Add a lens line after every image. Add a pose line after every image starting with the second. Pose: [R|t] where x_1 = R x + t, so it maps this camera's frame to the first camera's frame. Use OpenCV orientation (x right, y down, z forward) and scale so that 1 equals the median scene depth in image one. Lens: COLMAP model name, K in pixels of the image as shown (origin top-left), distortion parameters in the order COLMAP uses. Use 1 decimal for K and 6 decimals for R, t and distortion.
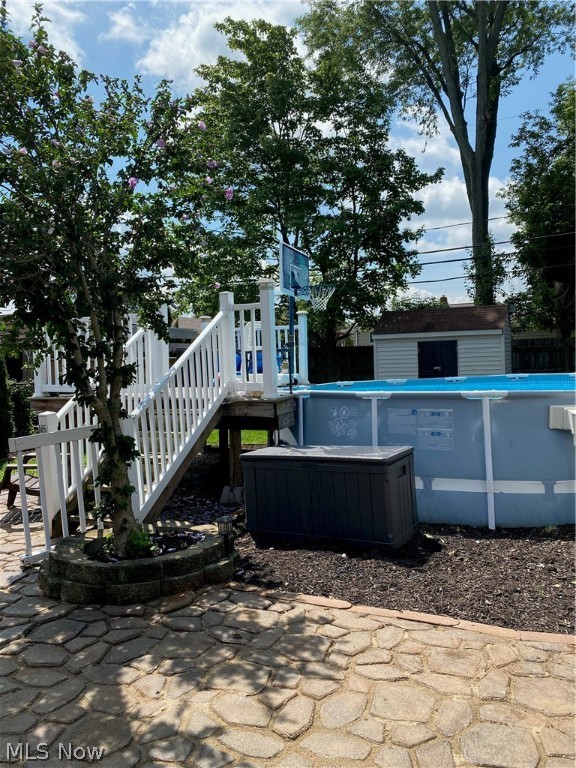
lens RADIAL K [[592.3, 0, 290.1], [0, 592.3, 383.0], [0, 0, 1]] dist [0.035696, -0.041229]
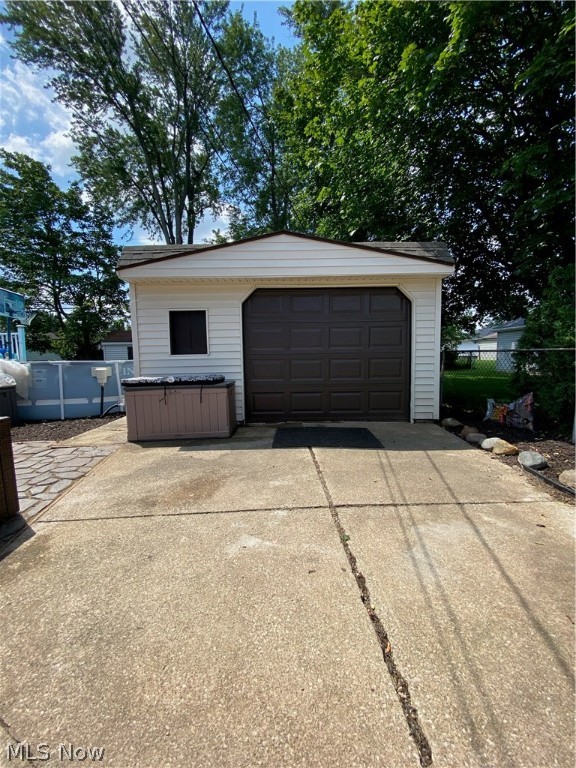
lens RADIAL K [[309.4, 0, 287.5], [0, 309.4, 386.1], [0, 0, 1]] dist [-0.004137, -0.005708]
pose [[0.872507, -0.037180, 0.487184, 0.150358], [0.014711, 0.998647, 0.049868, 0.018360], [-0.488379, -0.036343, 0.871874, -0.143755]]
